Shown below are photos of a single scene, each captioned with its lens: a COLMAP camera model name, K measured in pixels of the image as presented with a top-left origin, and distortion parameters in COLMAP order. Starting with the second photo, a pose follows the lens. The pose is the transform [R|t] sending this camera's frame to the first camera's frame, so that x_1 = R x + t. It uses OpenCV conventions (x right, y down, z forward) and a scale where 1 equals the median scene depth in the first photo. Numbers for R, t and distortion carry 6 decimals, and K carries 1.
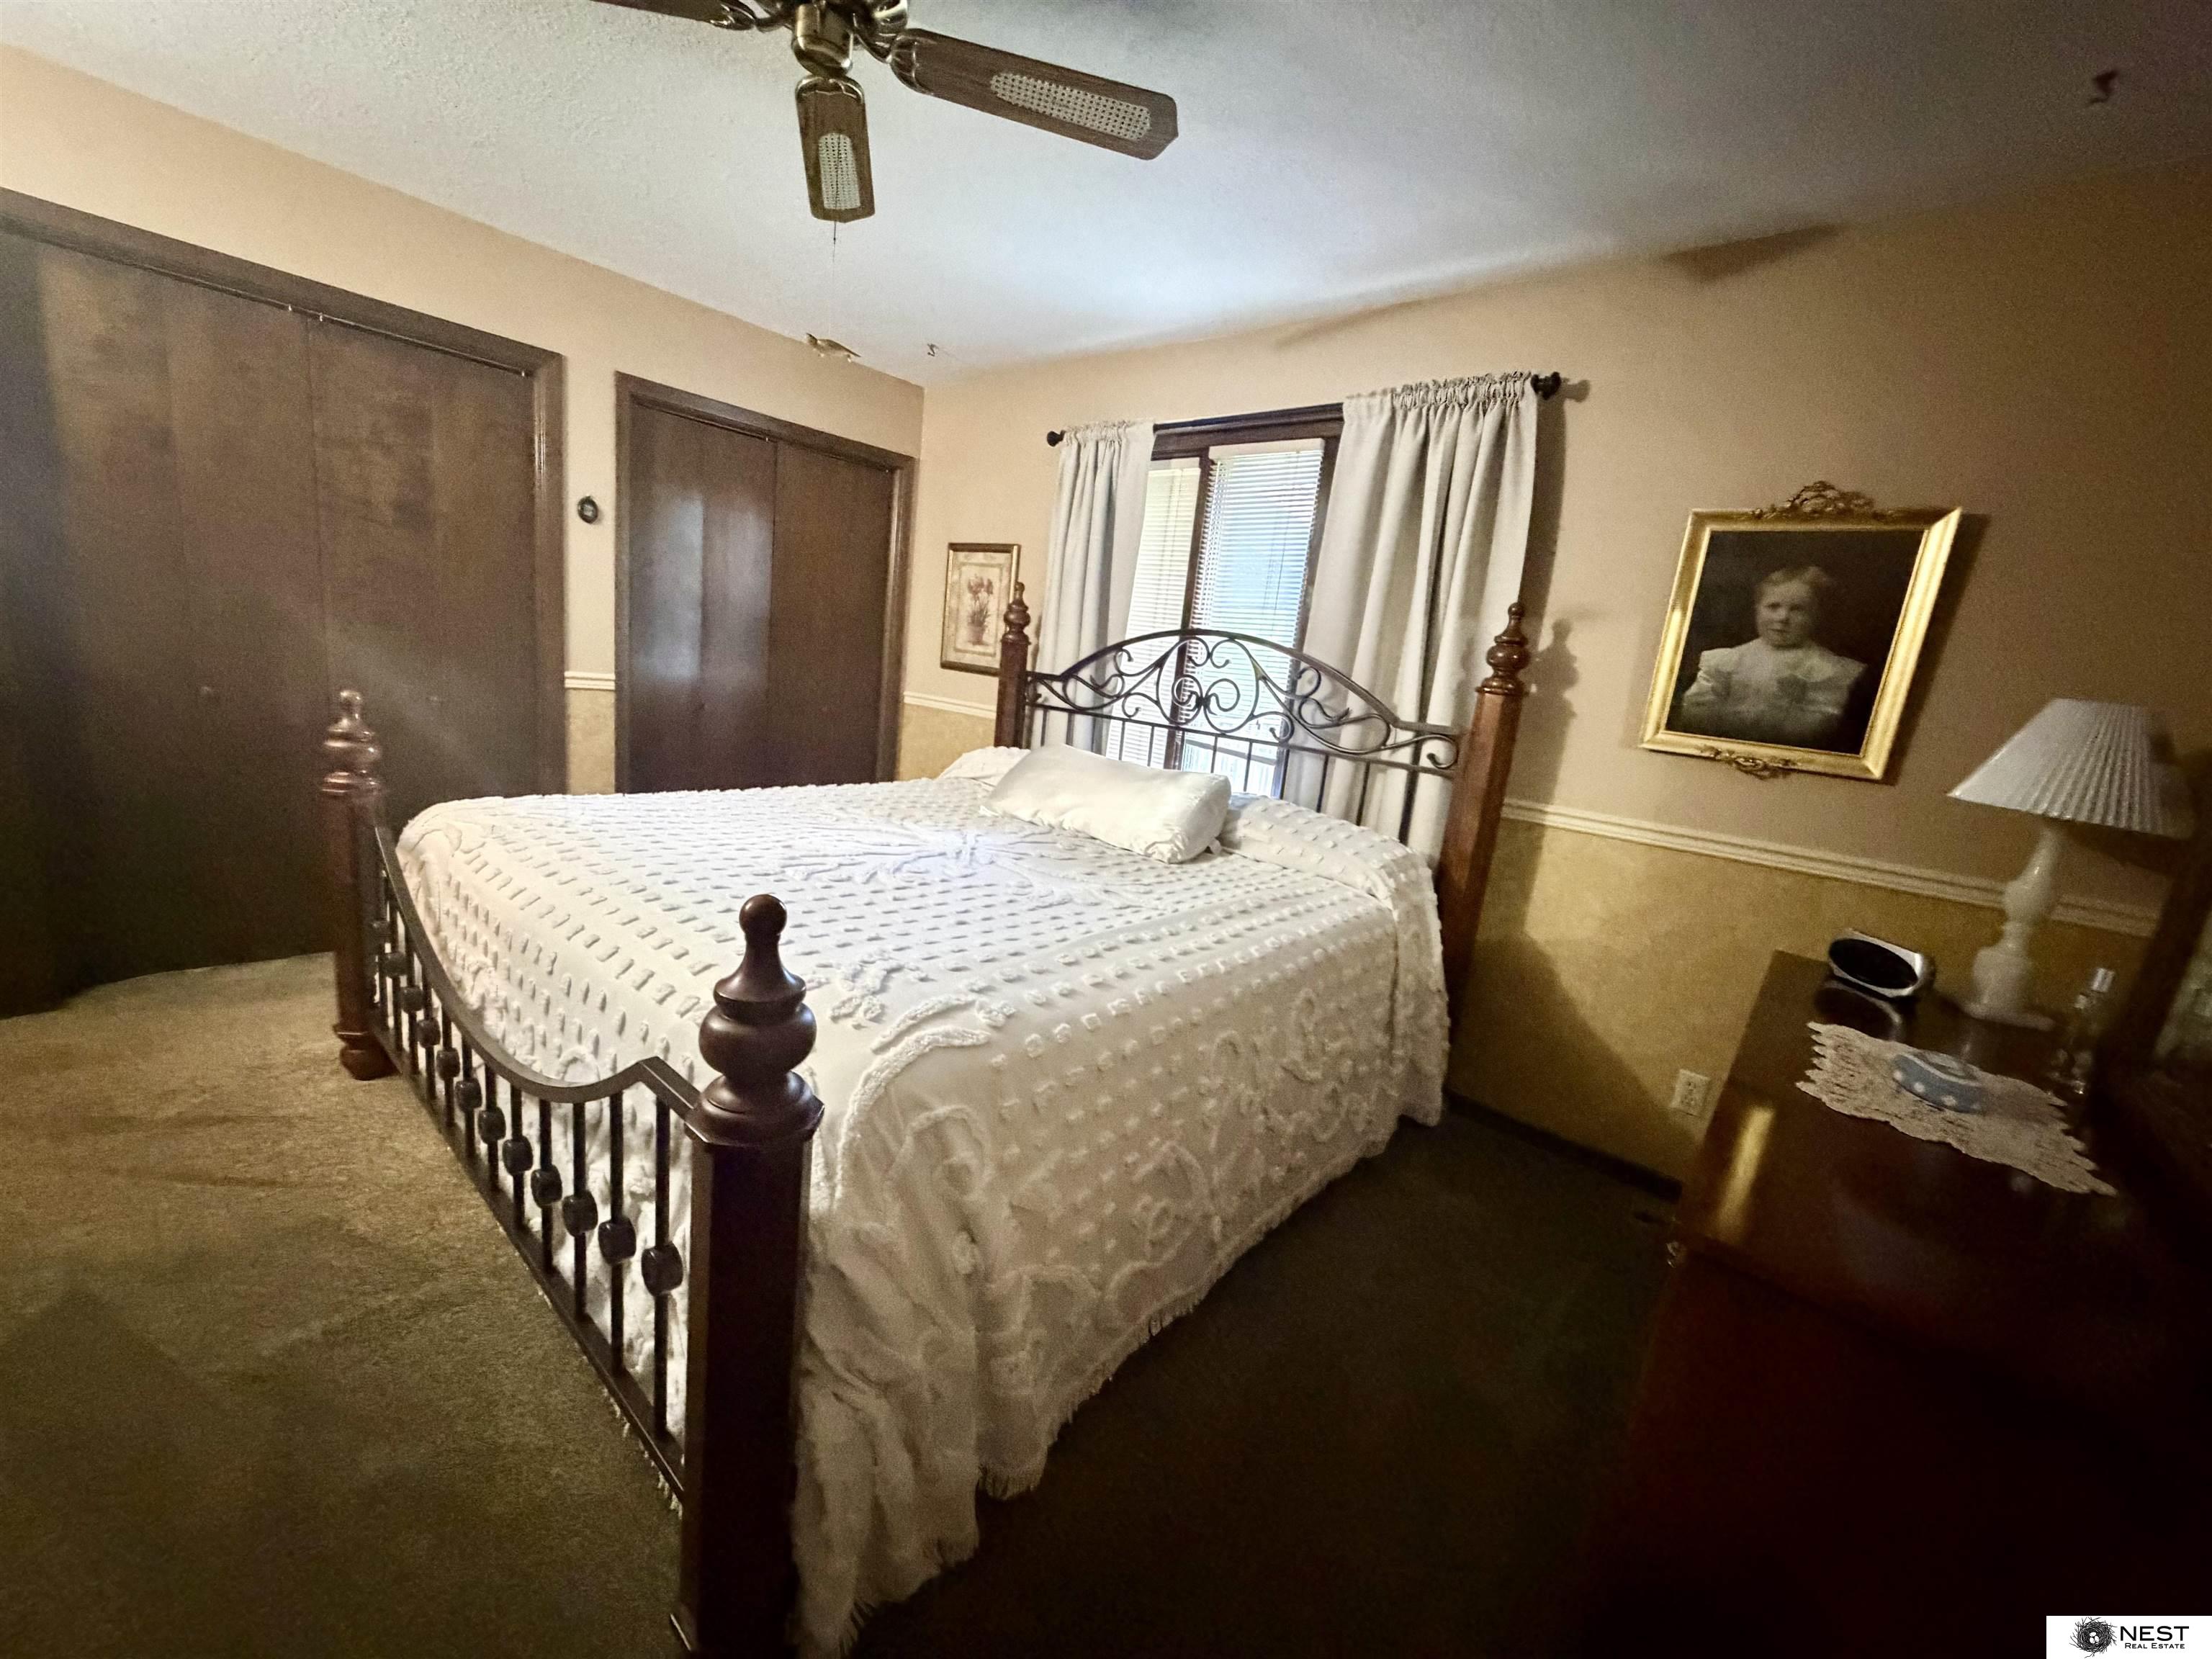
lens RADIAL K [[881.8, 0, 1102.1], [0, 881.8, 835.8], [0, 0, 1]] dist [0.001101, 0.000364]
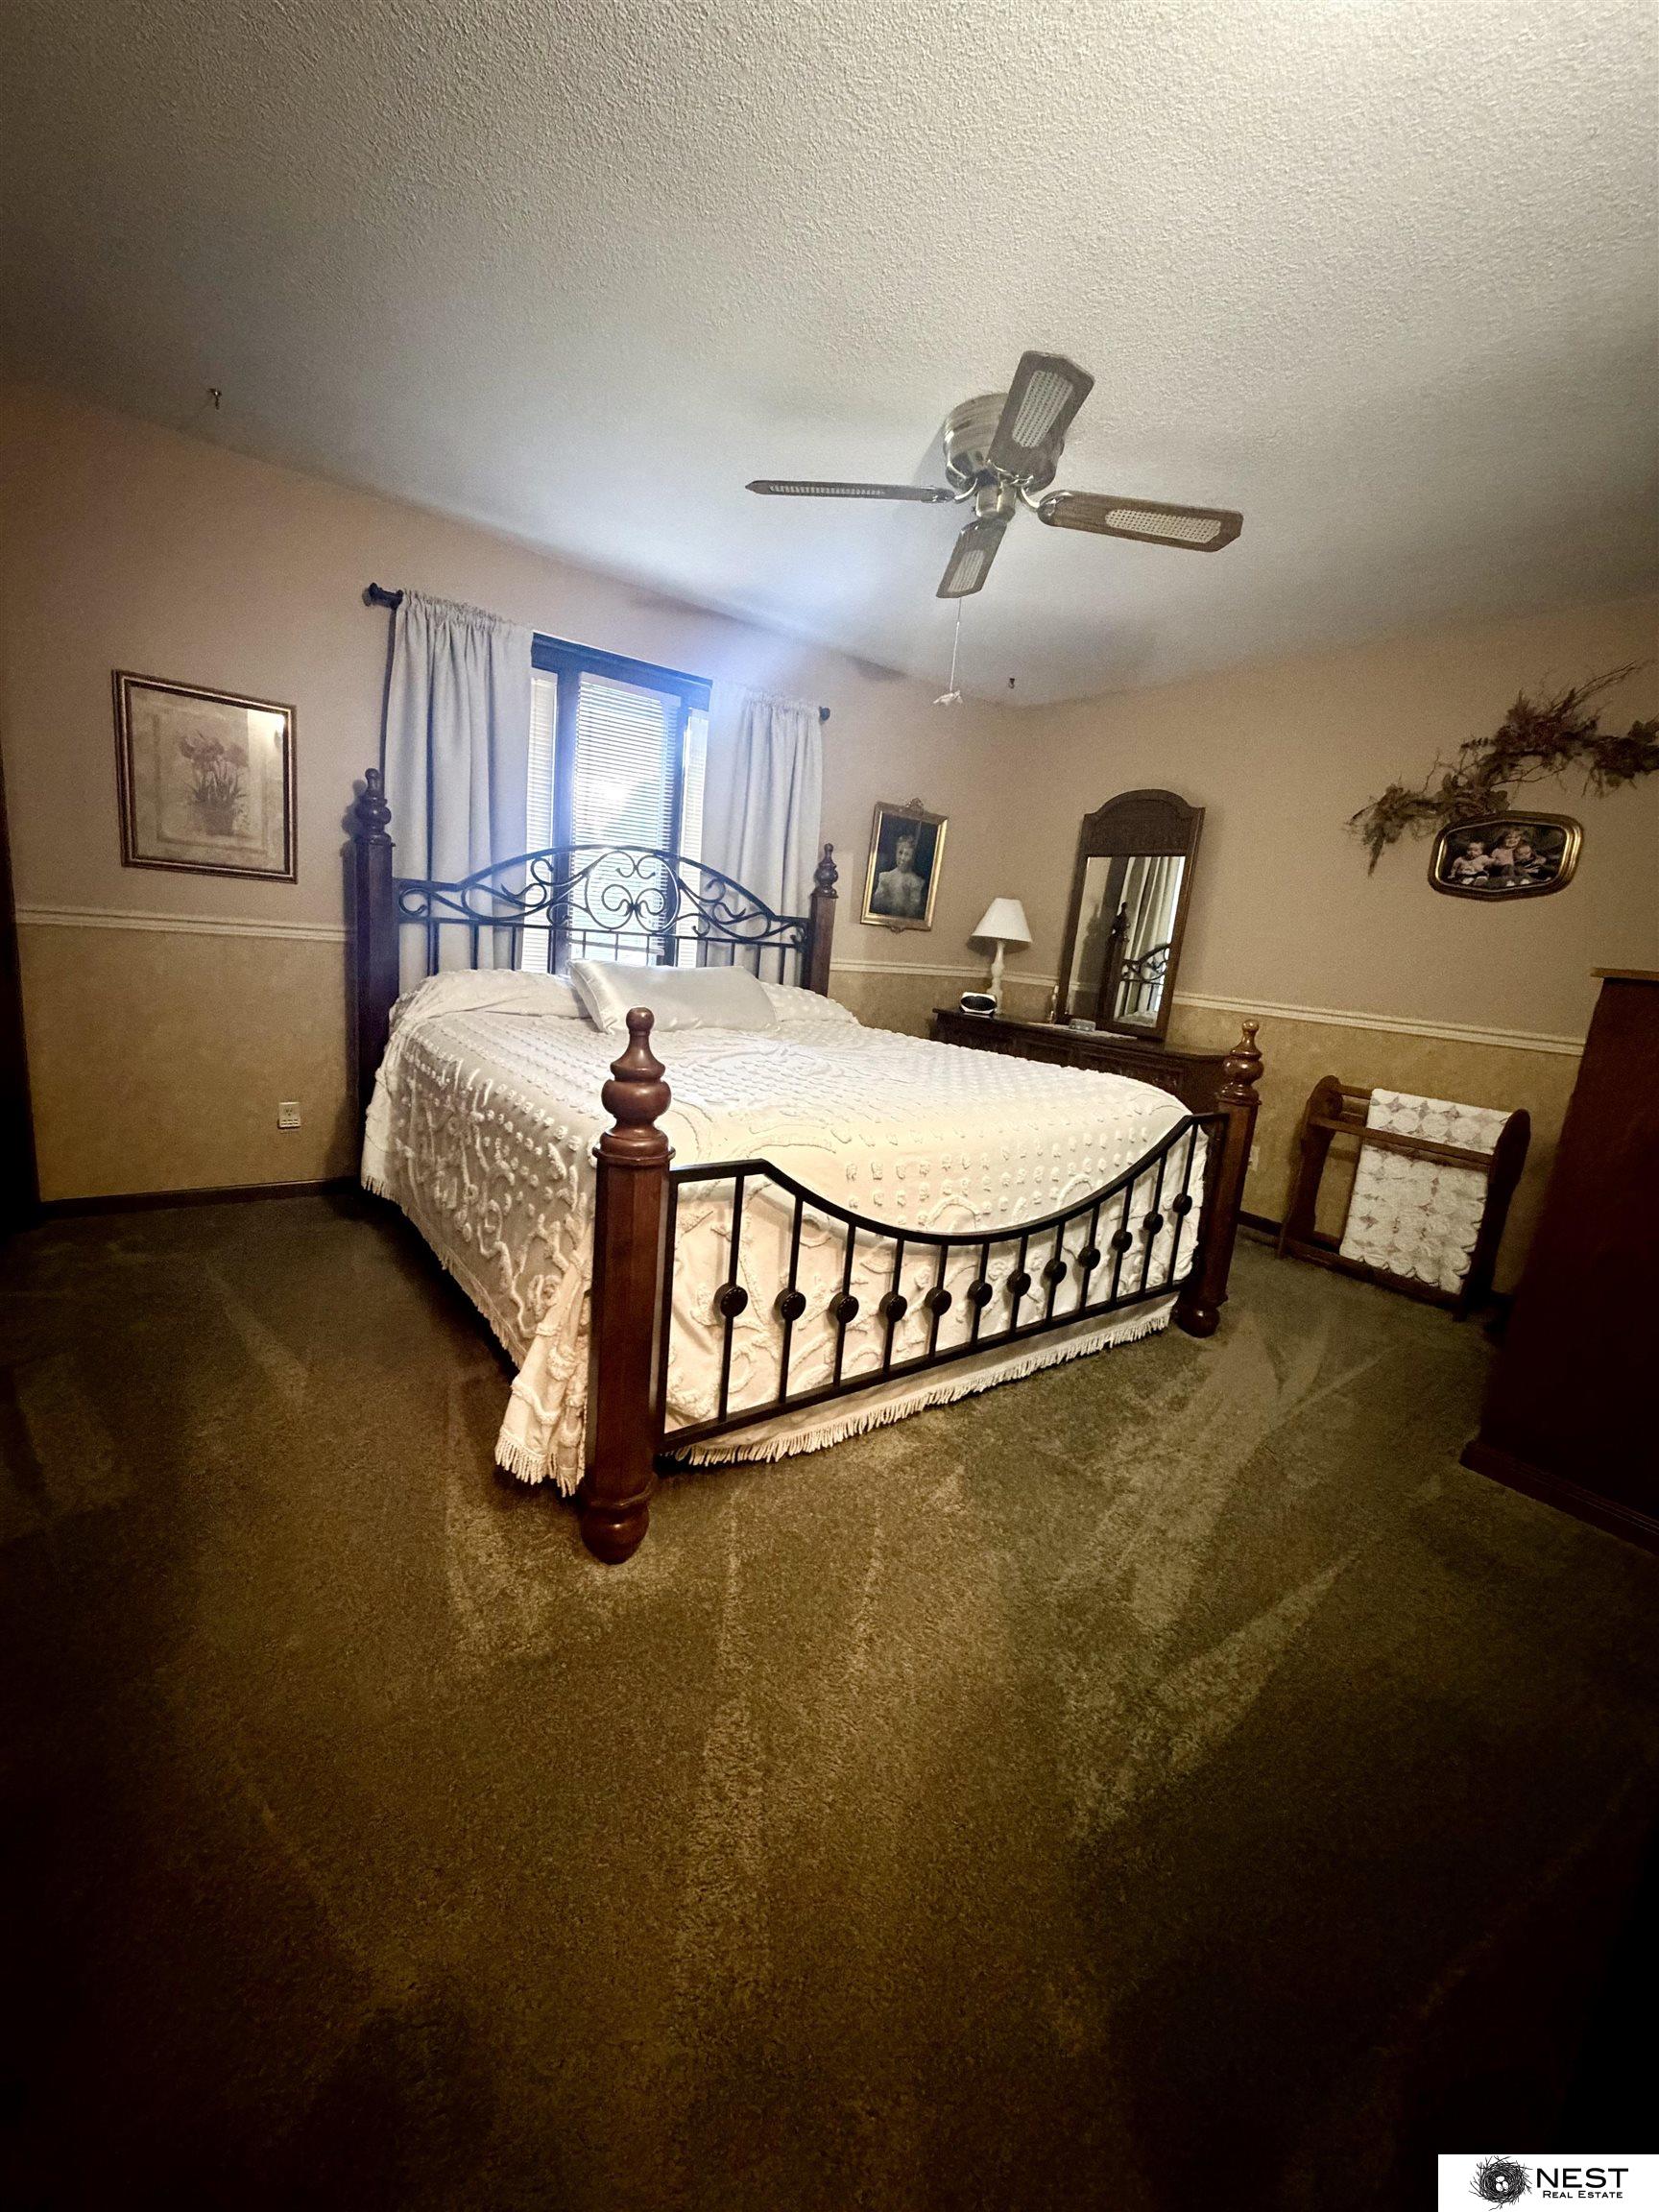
lens RADIAL K [[881.8, 0, 821.4], [0, 881.8, 1103.3], [0, 0, 1]] dist [0.001101, 0.000364]
pose [[0.210915, -0.292644, 0.932671, -1.204519], [0.112734, 0.955050, 0.274172, -0.233525], [-0.970982, 0.047317, 0.234426, 0.574330]]
